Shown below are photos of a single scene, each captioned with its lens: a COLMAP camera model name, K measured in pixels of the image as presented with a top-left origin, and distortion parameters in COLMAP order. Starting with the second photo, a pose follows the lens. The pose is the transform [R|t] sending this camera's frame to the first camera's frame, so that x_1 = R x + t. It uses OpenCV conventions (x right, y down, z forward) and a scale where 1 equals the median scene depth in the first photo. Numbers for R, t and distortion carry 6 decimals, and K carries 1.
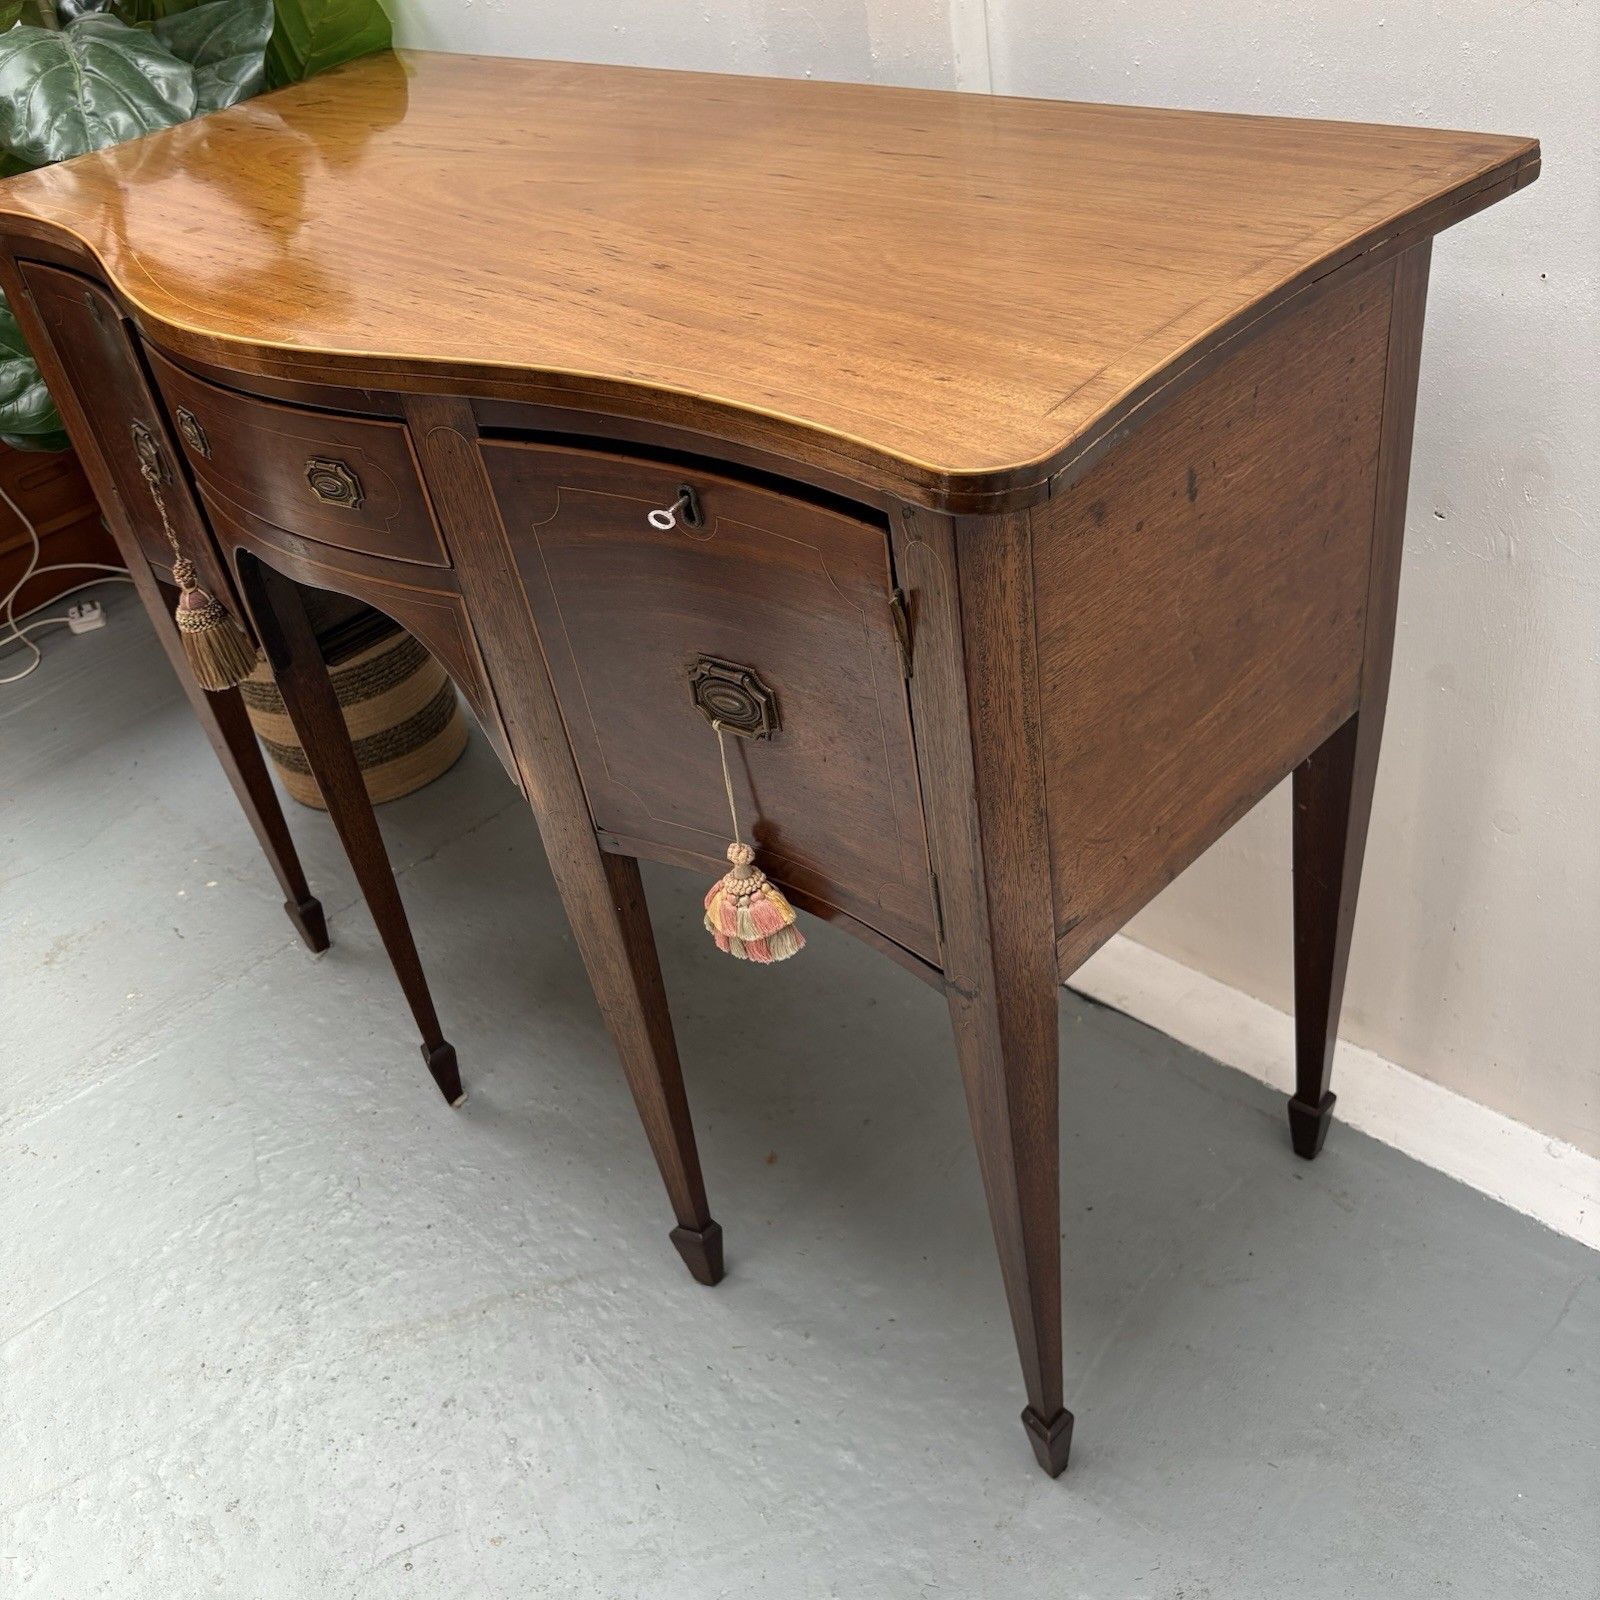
lens RADIAL K [[1639.5, 0, 813.6], [0, 1639.5, 822.6], [0, 0, 1]] dist [0.006733, 0.000000]
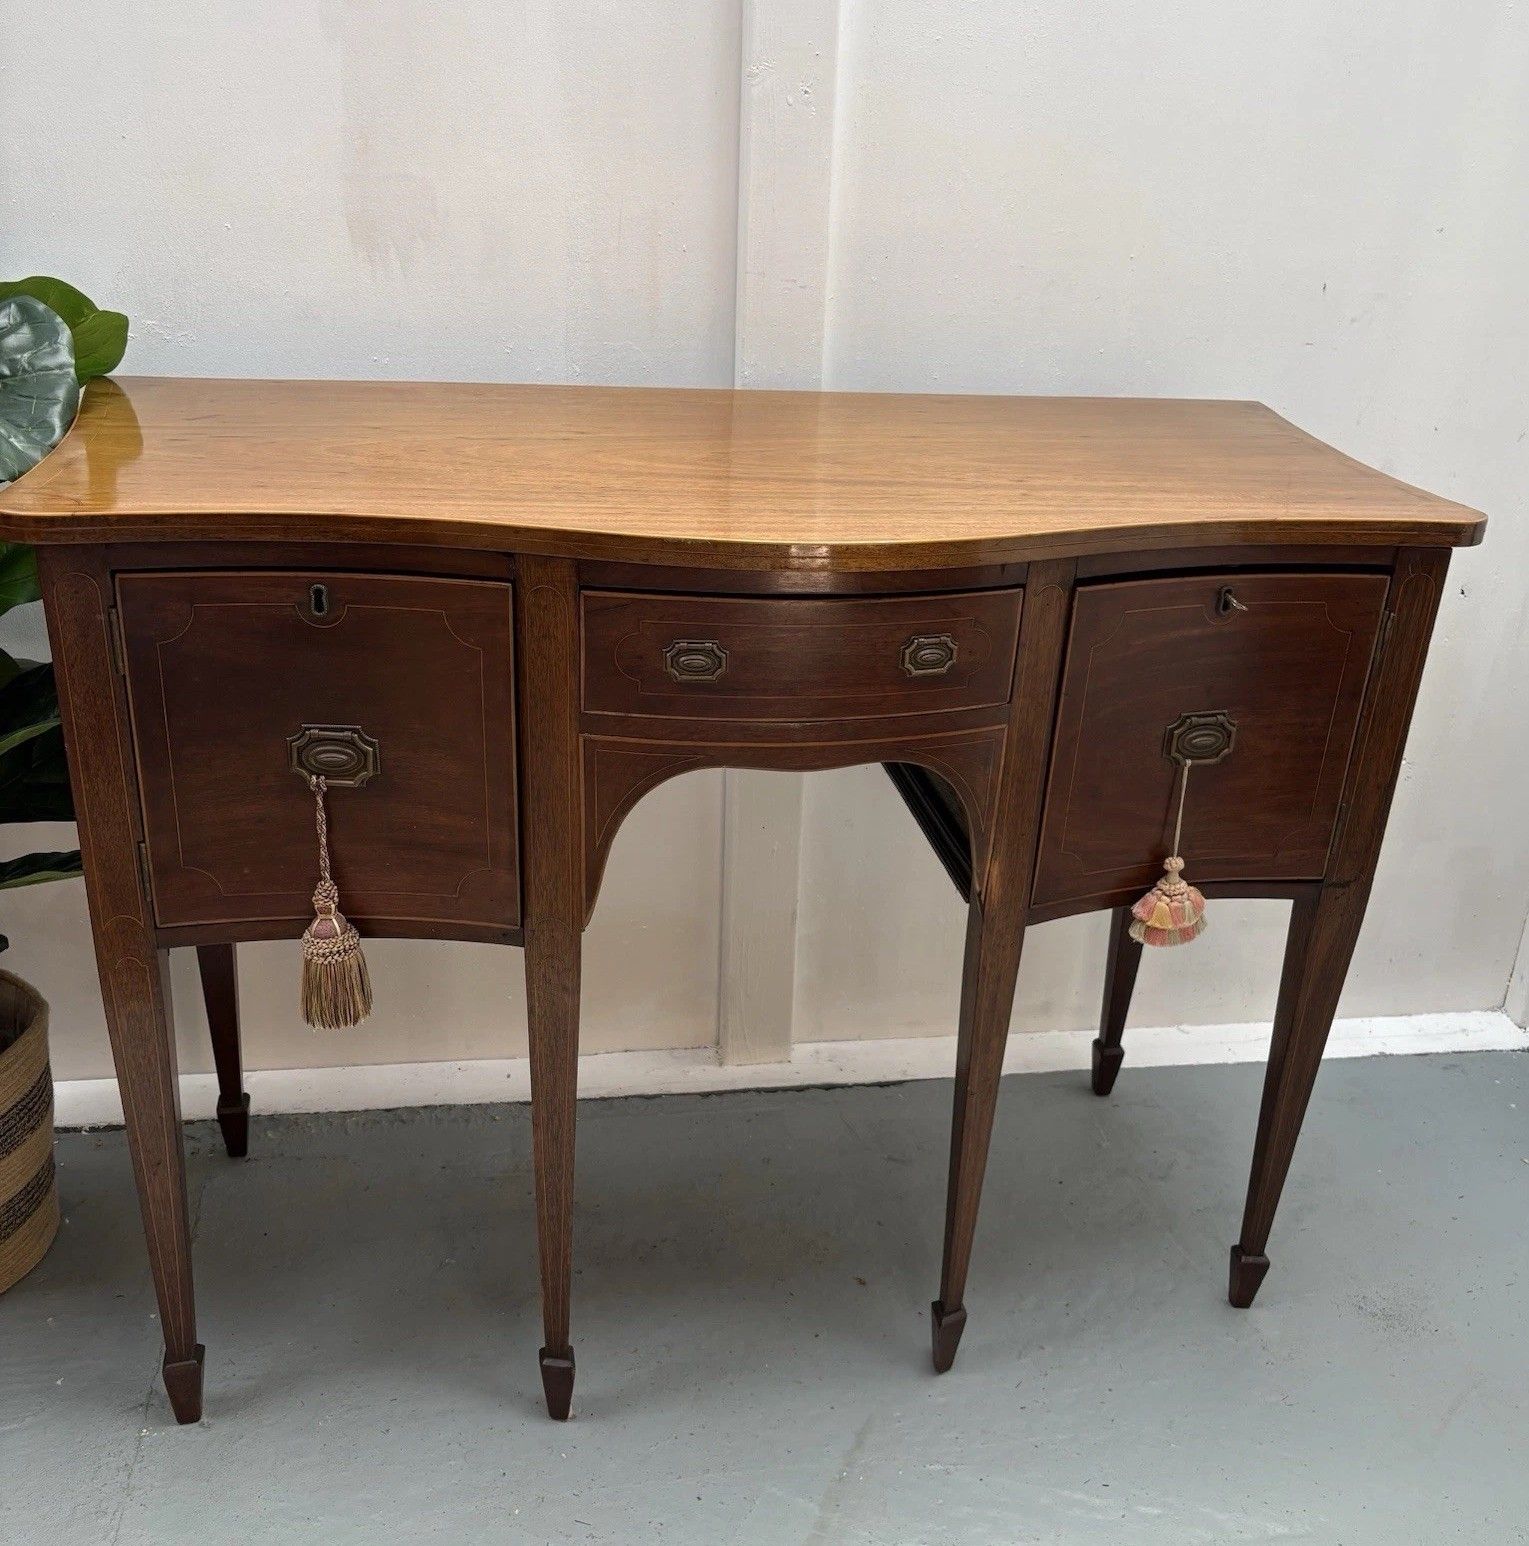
lens RADIAL K [[1640.9, 0, 811.3], [0, 1640.9, 785.5], [0, 0, 1]] dist [0.008092, 0.000000]
pose [[0.554443, -0.176091, 0.813379, -1.008572], [0.382795, 0.921792, -0.061371, -0.056397], [-0.738960, 0.345385, 0.578488, 0.293321]]
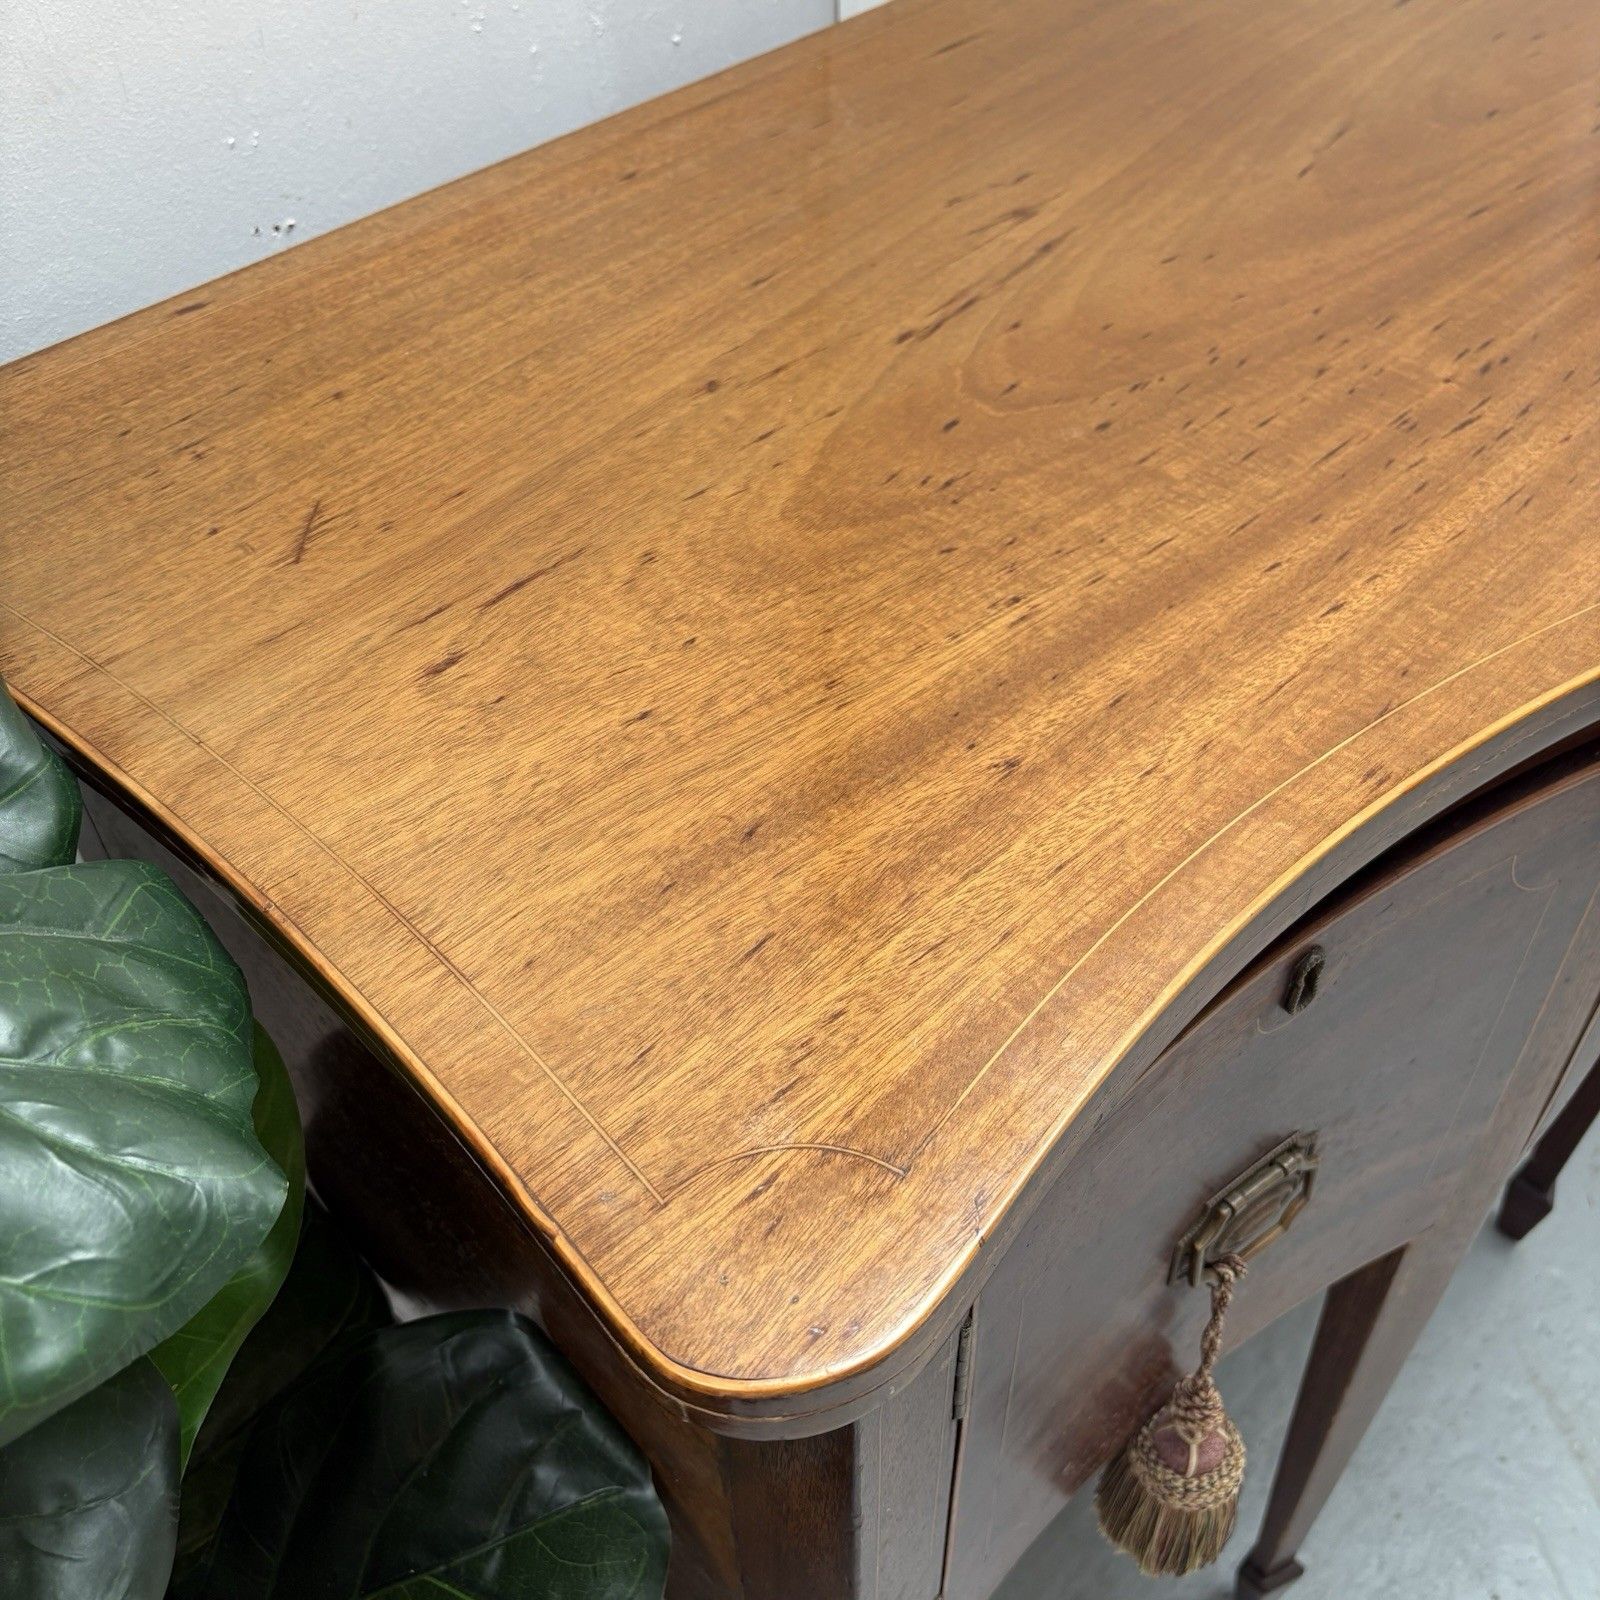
lens RADIAL K [[1639.5, 0, 809.3], [0, 1639.5, 808.7], [0, 0, 1]] dist [0.006733, 0.000000]
pose [[0.005252, -0.605743, 0.795643, -0.672642], [0.616407, 0.628476, 0.474405, -0.551354], [-0.787410, 0.487948, 0.376685, 0.897330]]
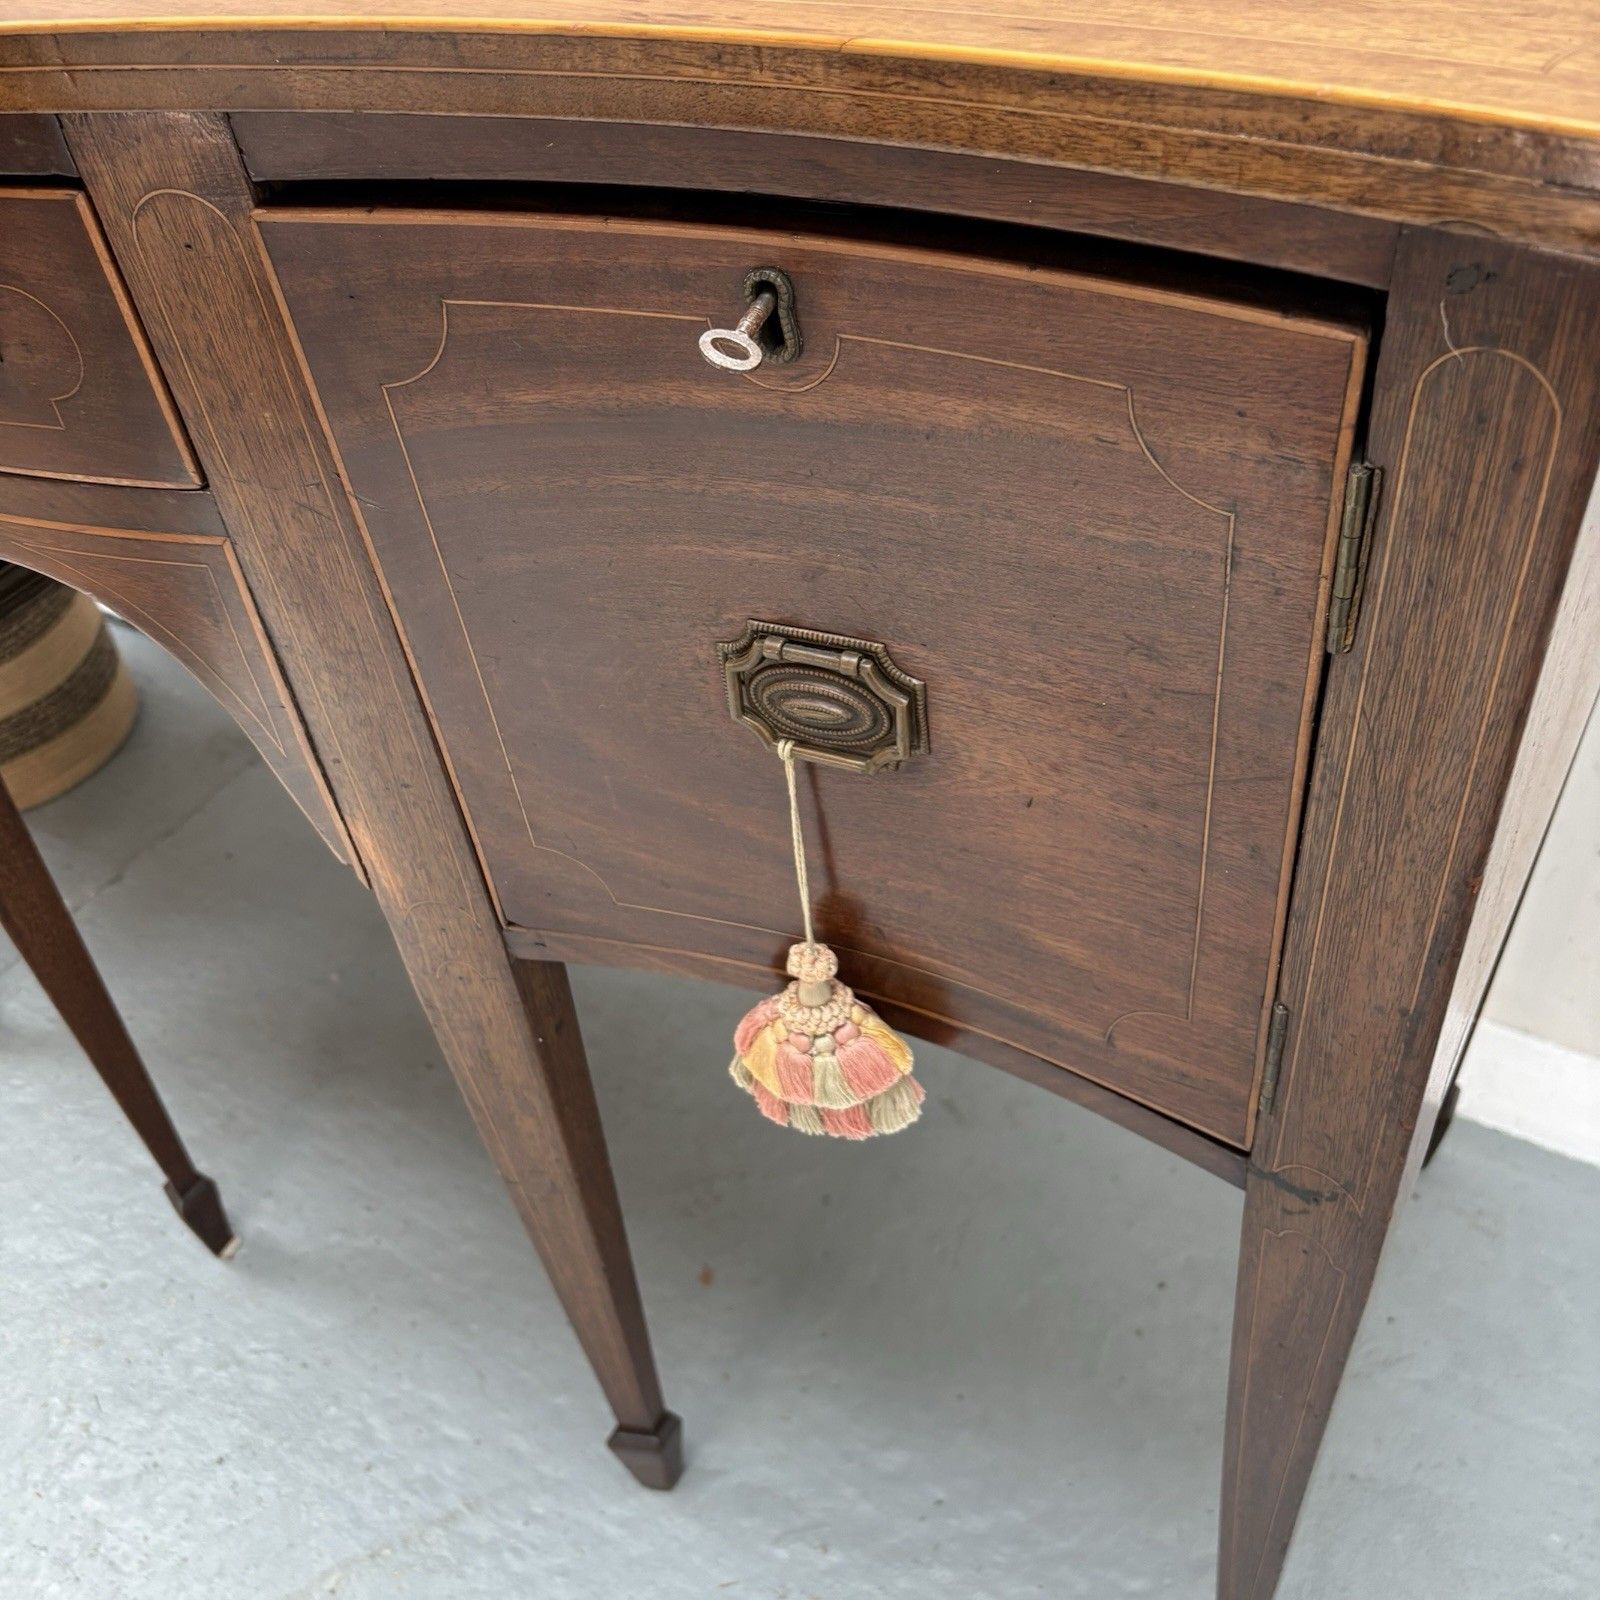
lens RADIAL K [[1639.5, 0, 801.3], [0, 1639.5, 807.5], [0, 0, 1]] dist [0.006733, 0.000000]
pose [[0.974020, -0.119666, 0.192265, -0.111003], [0.104613, 0.990730, 0.086661, -0.061193], [-0.200853, -0.064296, 0.977509, 0.343679]]
